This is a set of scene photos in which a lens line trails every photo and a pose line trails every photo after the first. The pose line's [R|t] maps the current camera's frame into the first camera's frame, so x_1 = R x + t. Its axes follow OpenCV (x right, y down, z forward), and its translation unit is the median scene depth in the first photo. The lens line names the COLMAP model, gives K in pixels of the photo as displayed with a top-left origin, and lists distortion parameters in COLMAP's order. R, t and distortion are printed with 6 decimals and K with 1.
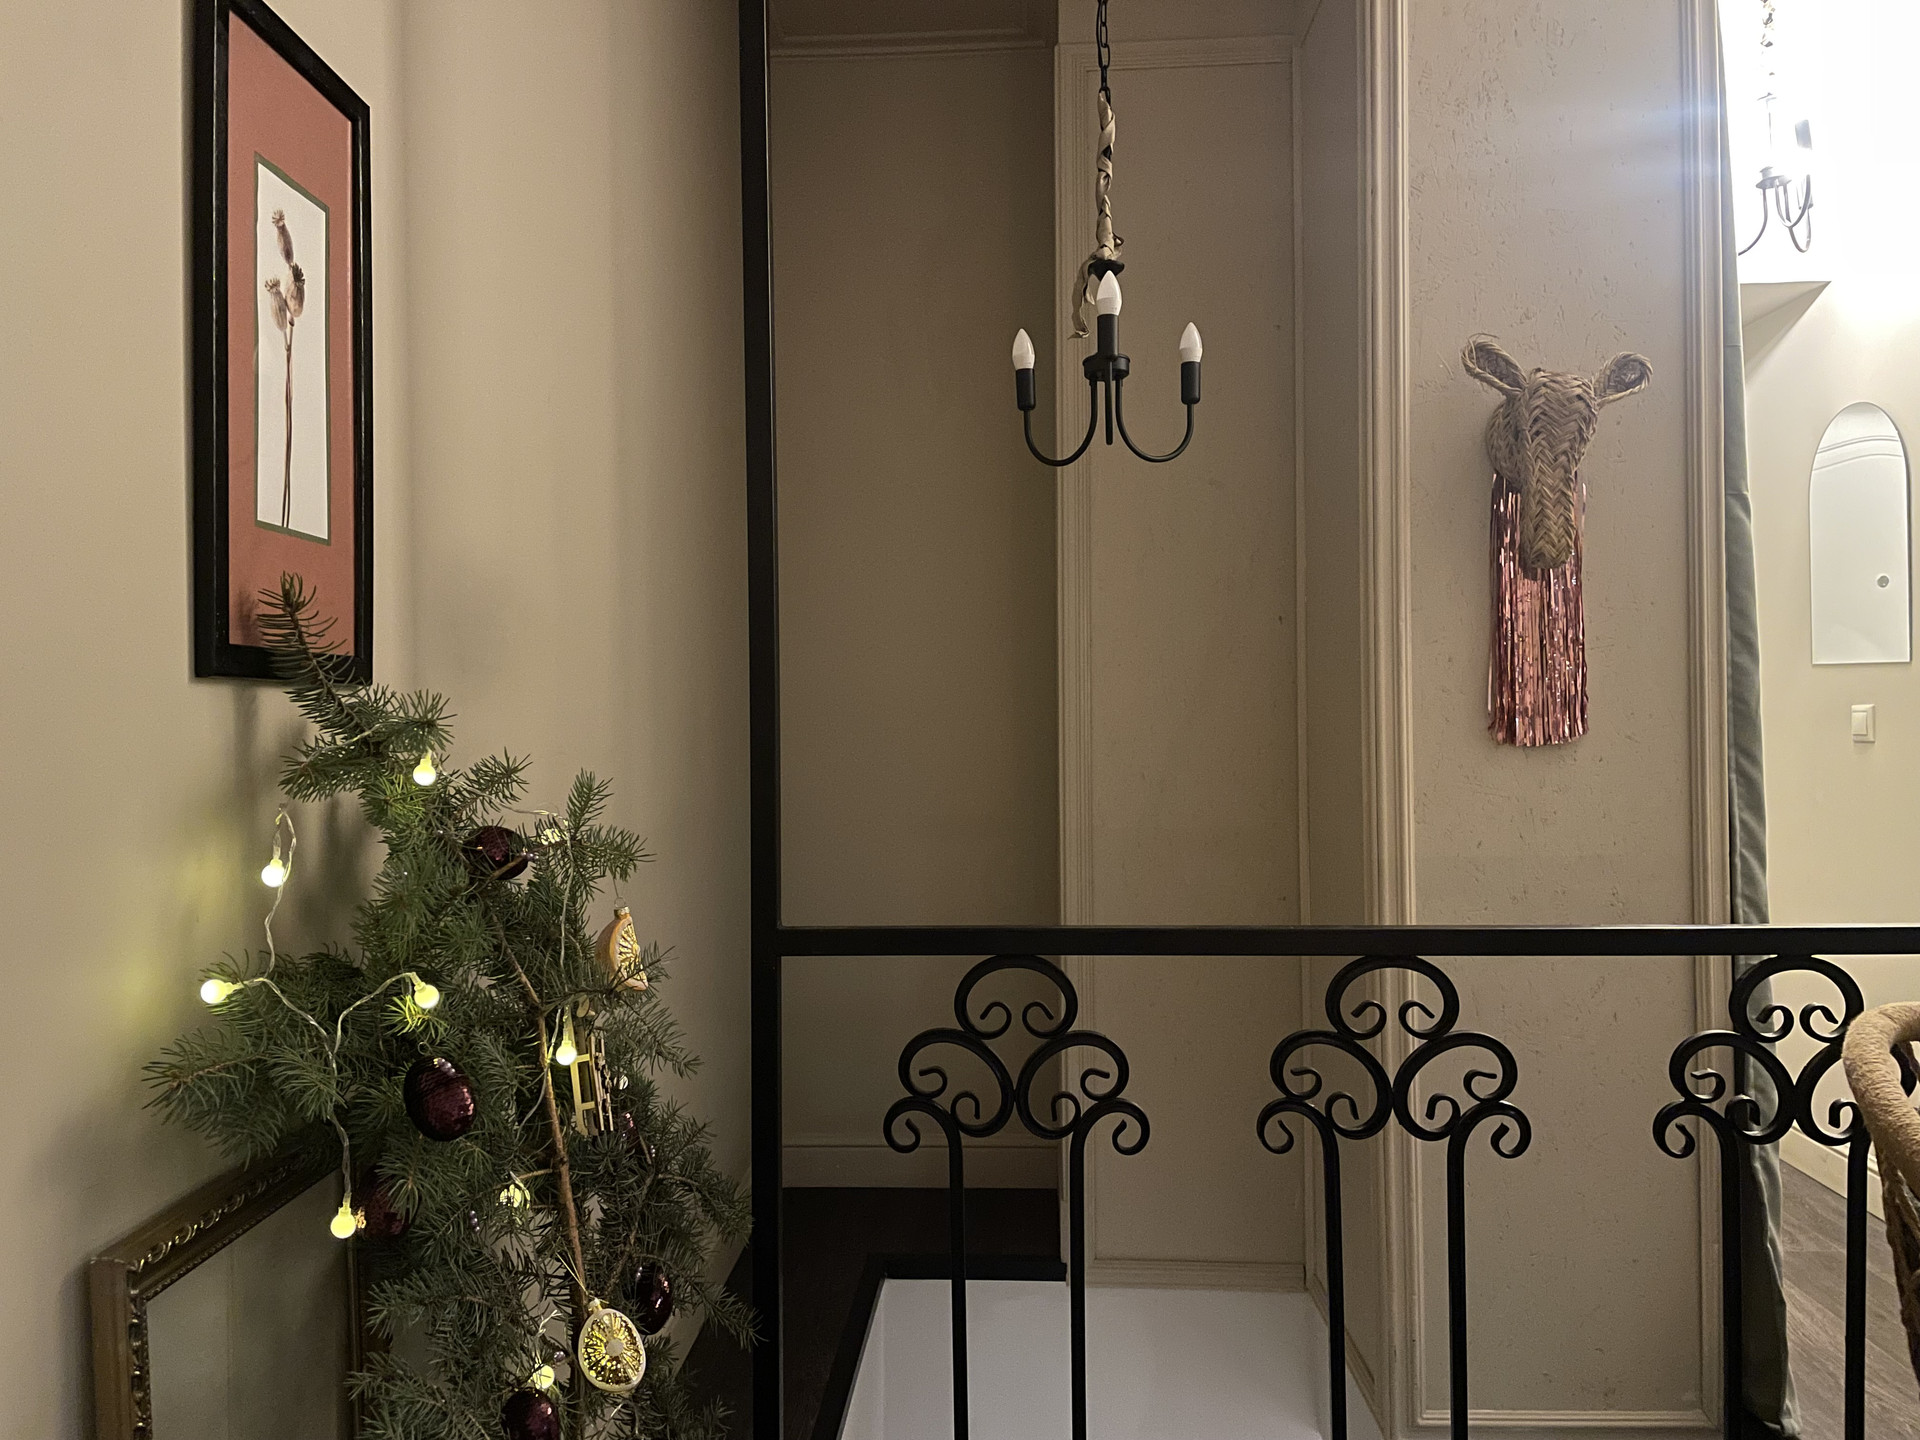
lens RADIAL K [[1445.1, 0, 948.0], [0, 1445.1, 708.9], [0, 0, 1]] dist [0.075845, -0.088786]
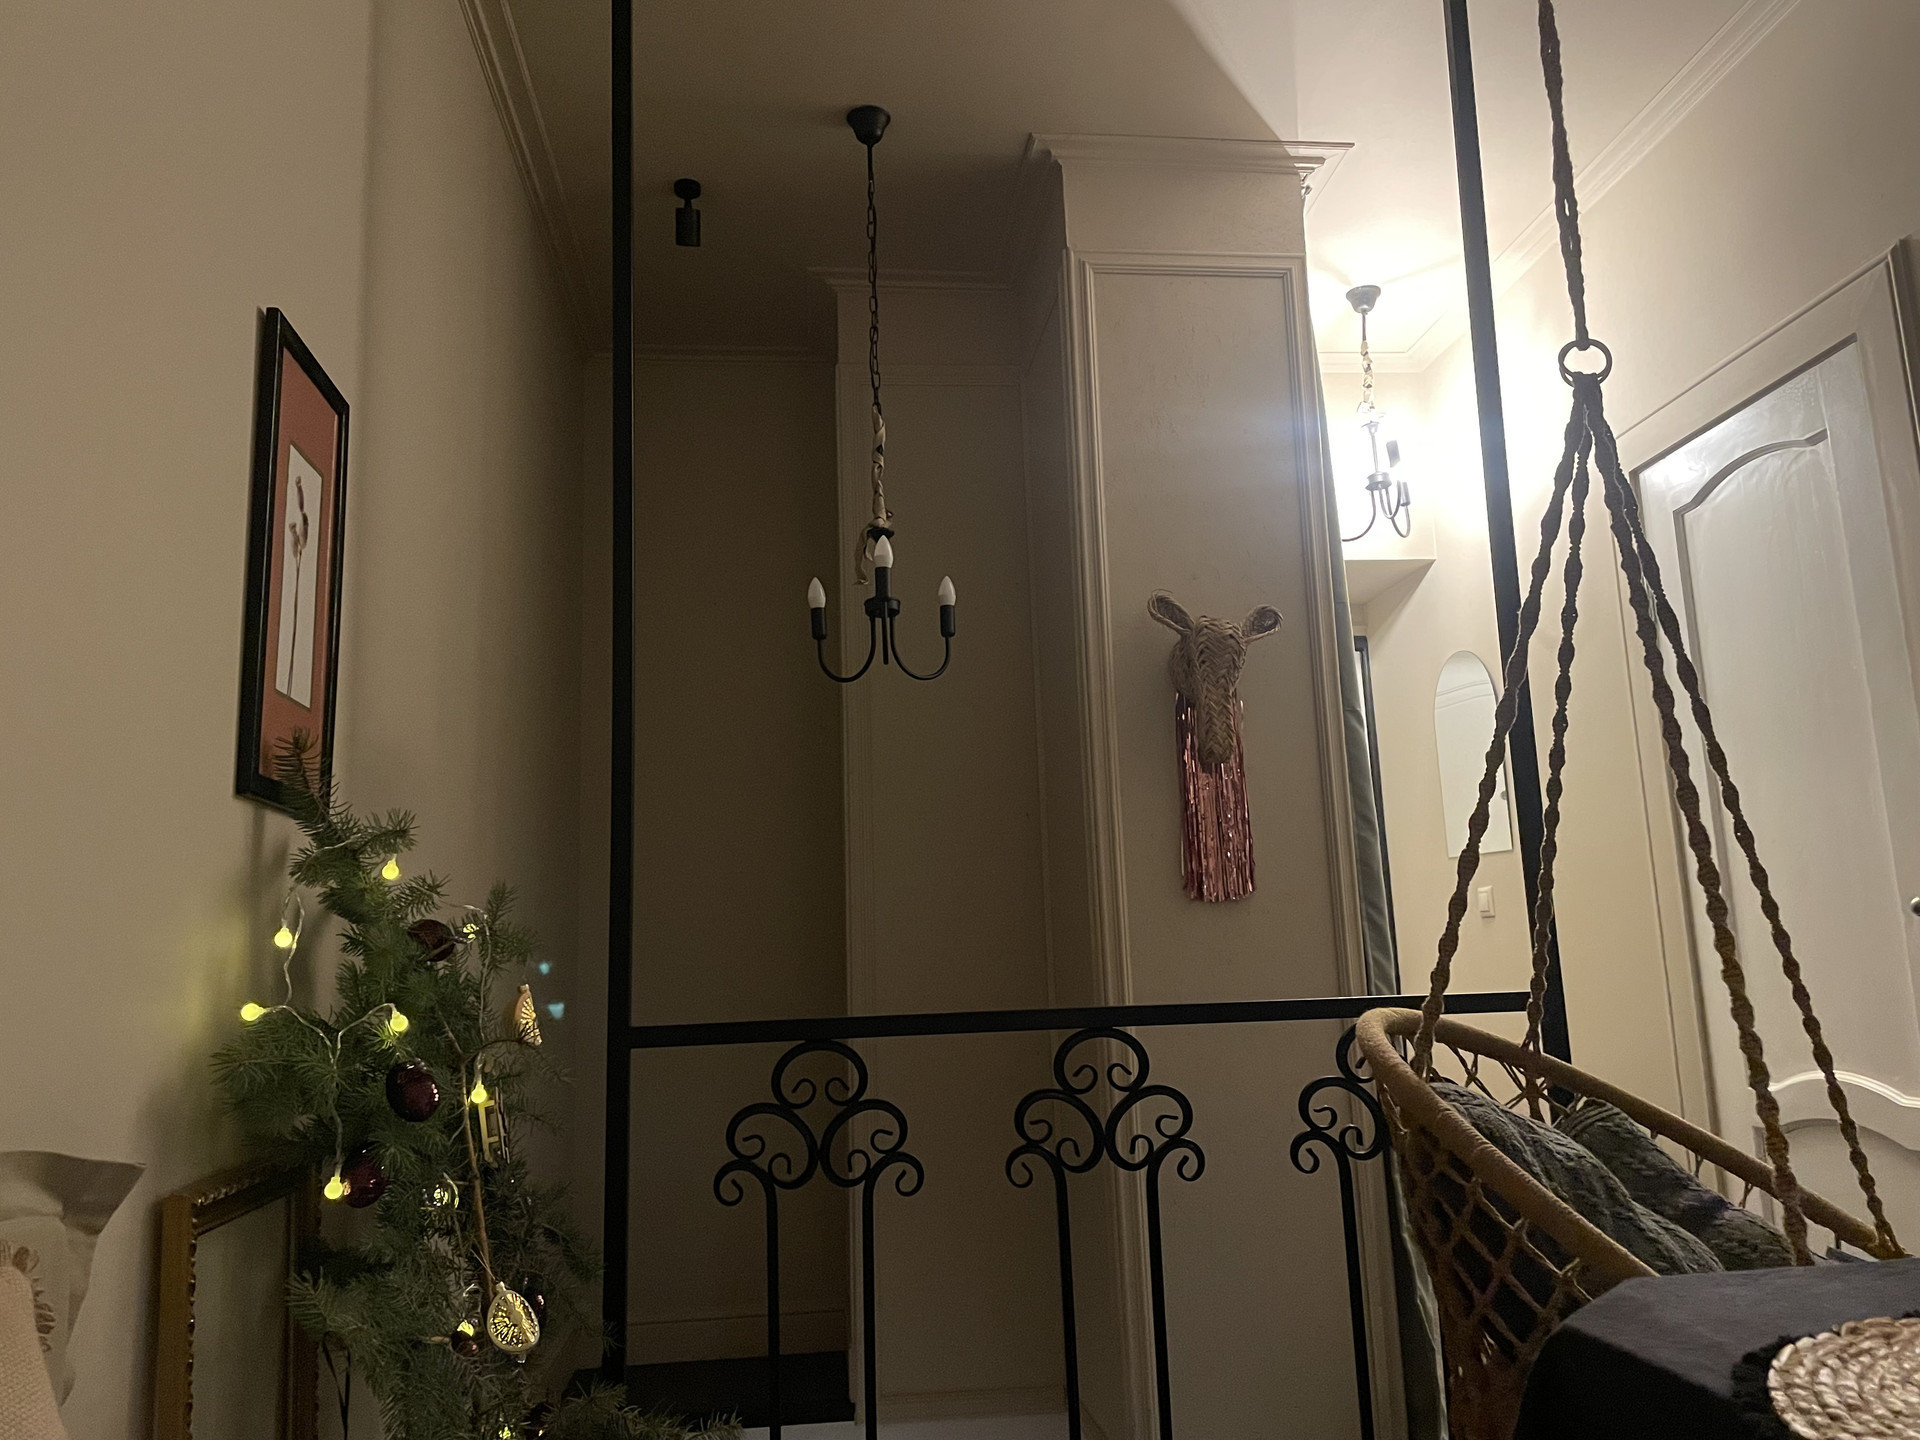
lens RADIAL K [[1445.1, 0, 967.7], [0, 1445.1, 706.3], [0, 0, 1]] dist [0.075845, -0.088786]
pose [[0.986018, 0.004644, 0.166571, -0.040221], [0.025097, 0.984071, -0.175997, 0.109188], [-0.164735, 0.177717, 0.970195, -0.332182]]
